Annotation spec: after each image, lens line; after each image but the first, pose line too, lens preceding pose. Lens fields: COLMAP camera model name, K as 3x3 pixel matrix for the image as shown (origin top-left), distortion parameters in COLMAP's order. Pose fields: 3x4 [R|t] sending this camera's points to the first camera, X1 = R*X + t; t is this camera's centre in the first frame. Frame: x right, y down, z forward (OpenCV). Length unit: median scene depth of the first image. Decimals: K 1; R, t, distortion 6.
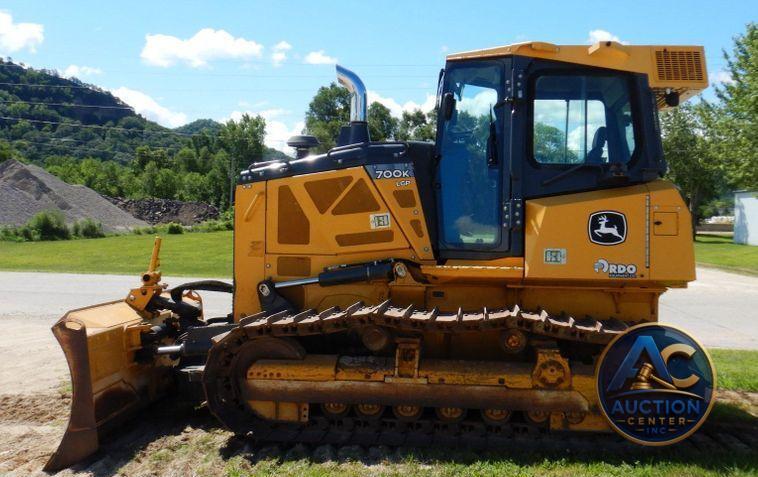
lens RADIAL K [[783.8, 0, 422.0], [0, 783.8, 254.5], [0, 0, 1]] dist [0.027697, 0.007404]
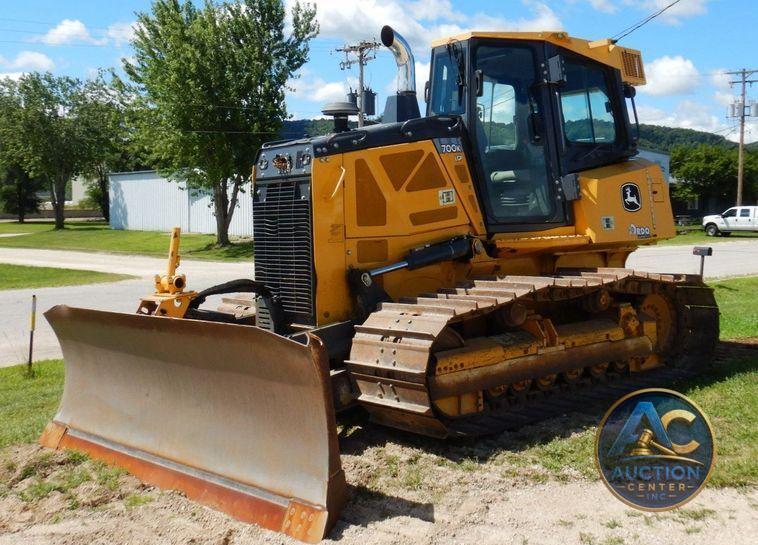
lens RADIAL K [[834.1, 0, 425.3], [0, 834.1, 228.4], [0, 0, 1]] dist [0.045921, -0.004700]
pose [[0.697114, -0.048390, 0.715326, -0.849442], [0.060528, 0.998130, 0.008534, -0.015748], [-0.714401, 0.037348, 0.698739, 0.324586]]
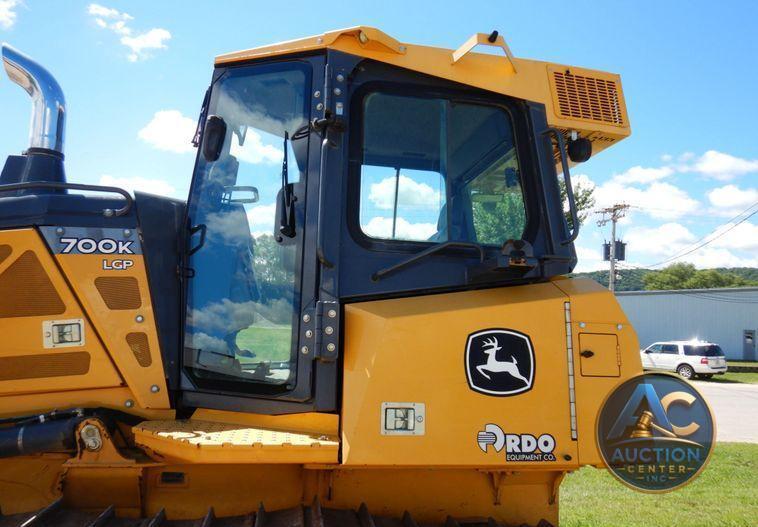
lens RADIAL K [[528.8, 0, 374.2], [0, 528.8, 283.5], [0, 0, 1]] dist [0.003271, 0.006155]
pose [[0.972505, 0.041092, 0.229230, 0.068603], [-0.017595, 0.994461, -0.103620, -0.045617], [-0.232218, 0.096738, 0.967841, 0.643582]]
